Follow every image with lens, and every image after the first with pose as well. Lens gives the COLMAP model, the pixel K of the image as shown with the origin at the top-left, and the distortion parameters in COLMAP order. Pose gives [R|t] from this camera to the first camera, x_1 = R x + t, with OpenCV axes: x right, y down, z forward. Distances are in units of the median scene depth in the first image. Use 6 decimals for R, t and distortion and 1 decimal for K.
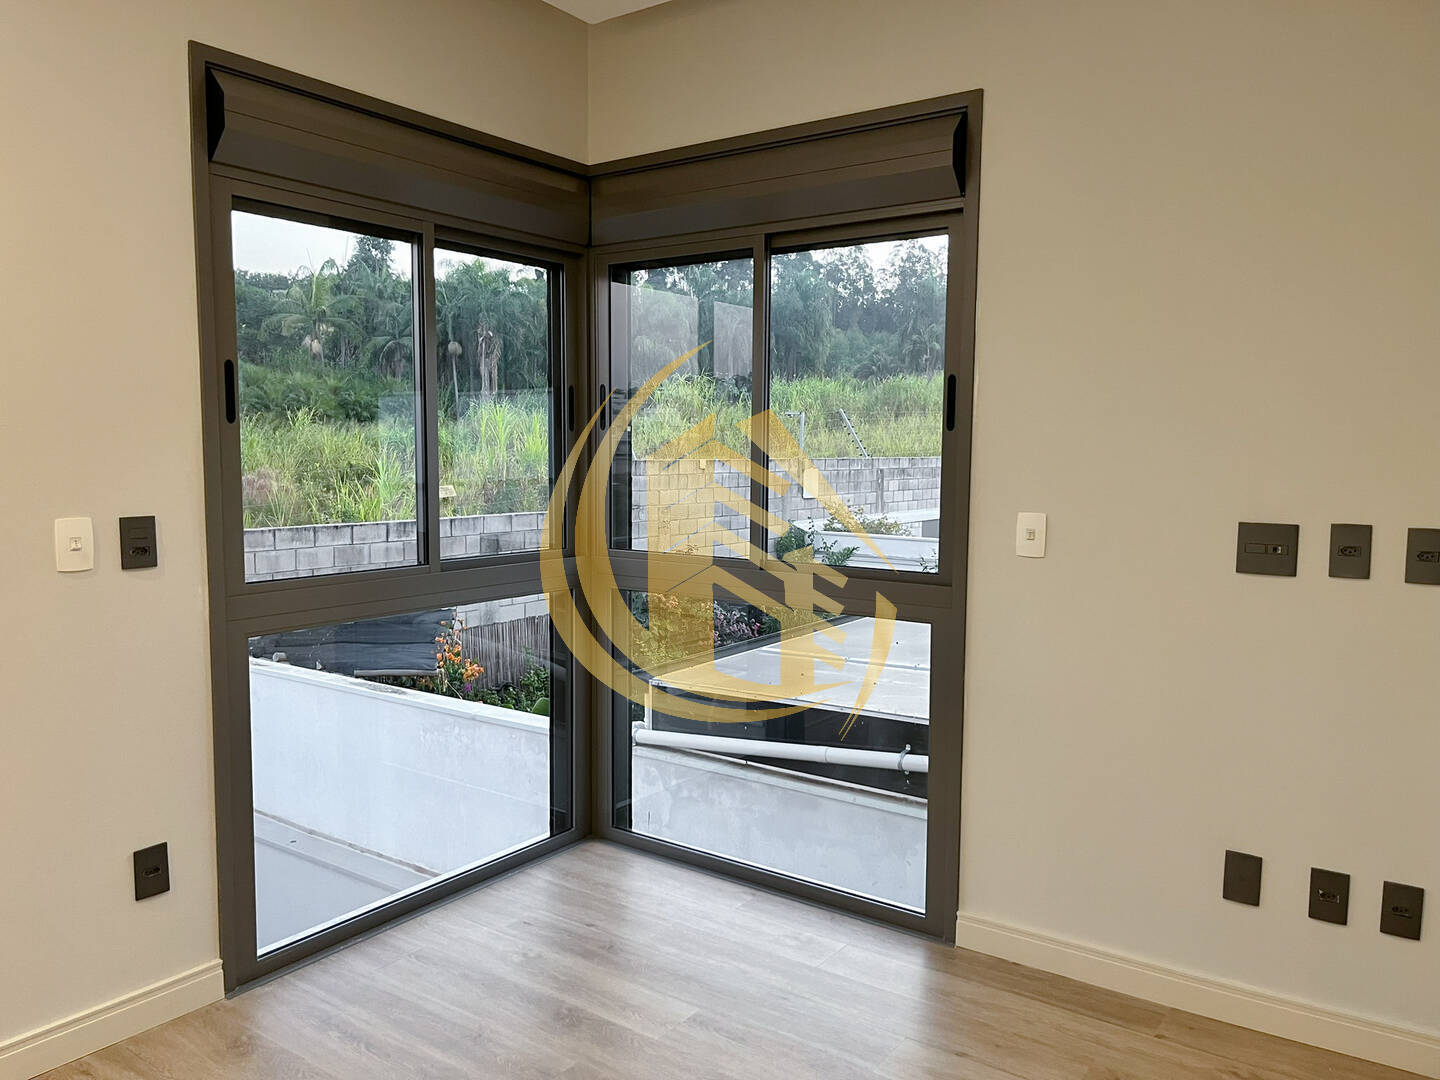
lens RADIAL K [[1083.1, 0, 718.4], [0, 1083.1, 534.4], [0, 0, 1]] dist [0.054431, -0.085157]
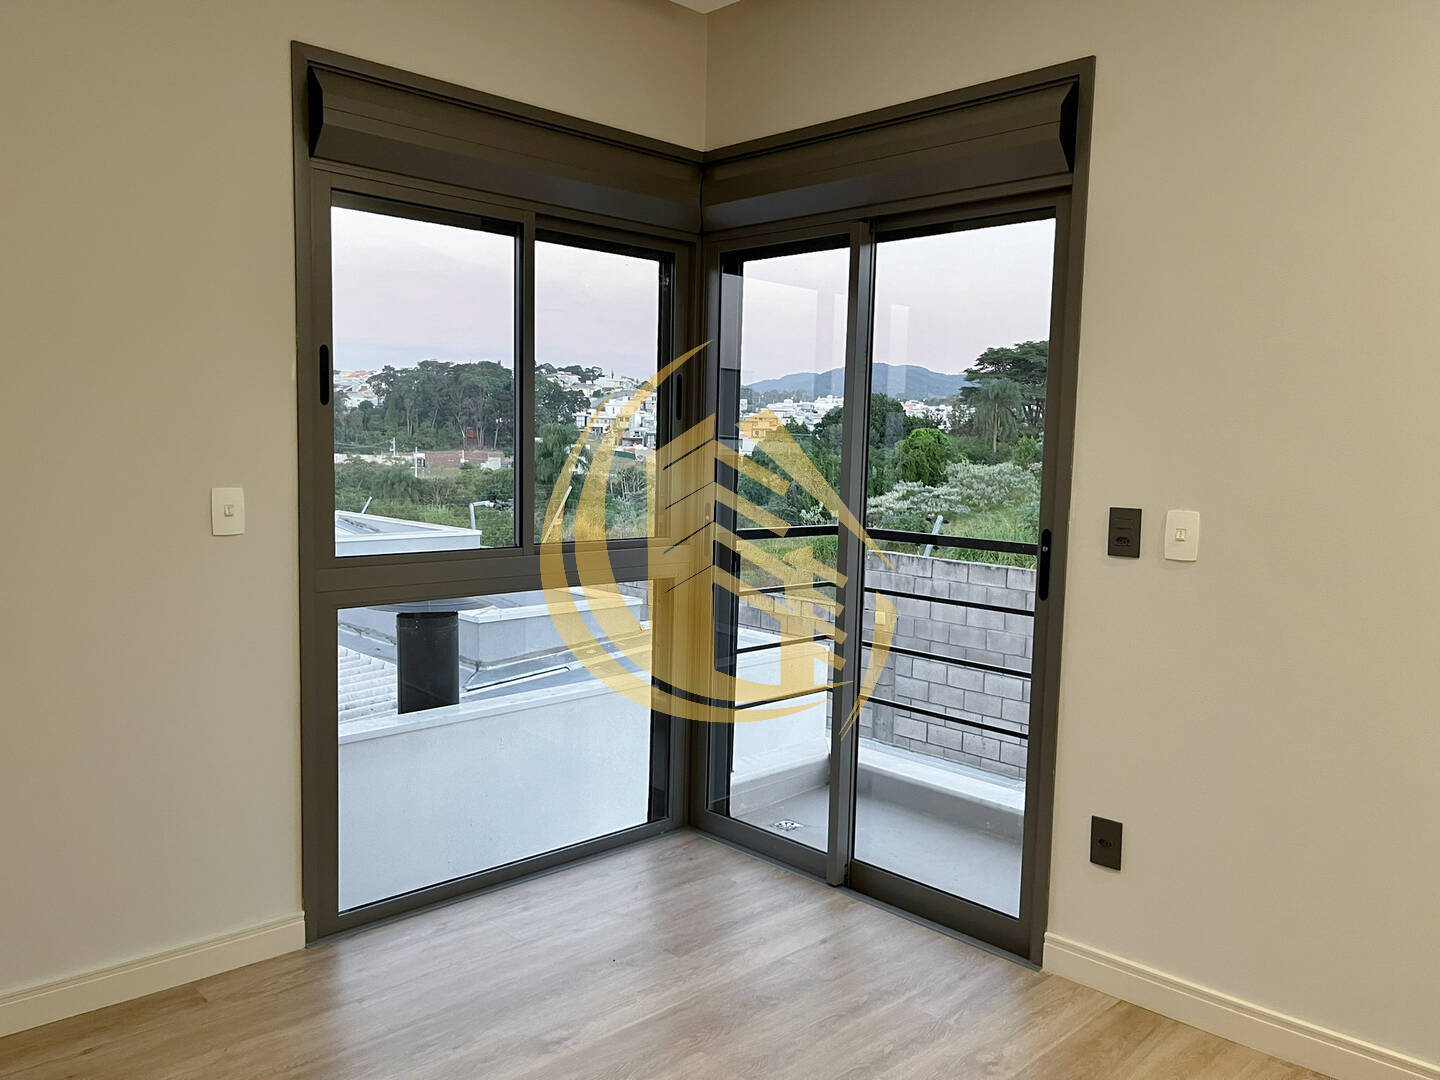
lens RADIAL K [[1083.1, 0, 719.2], [0, 1083.1, 547.3], [0, 0, 1]] dist [0.054431, -0.085157]
pose [[0.984043, 0.035125, -0.174432, 0.098527], [-0.032022, 0.999275, 0.020574, -0.000380], [0.175028, -0.014660, 0.984454, 0.024656]]
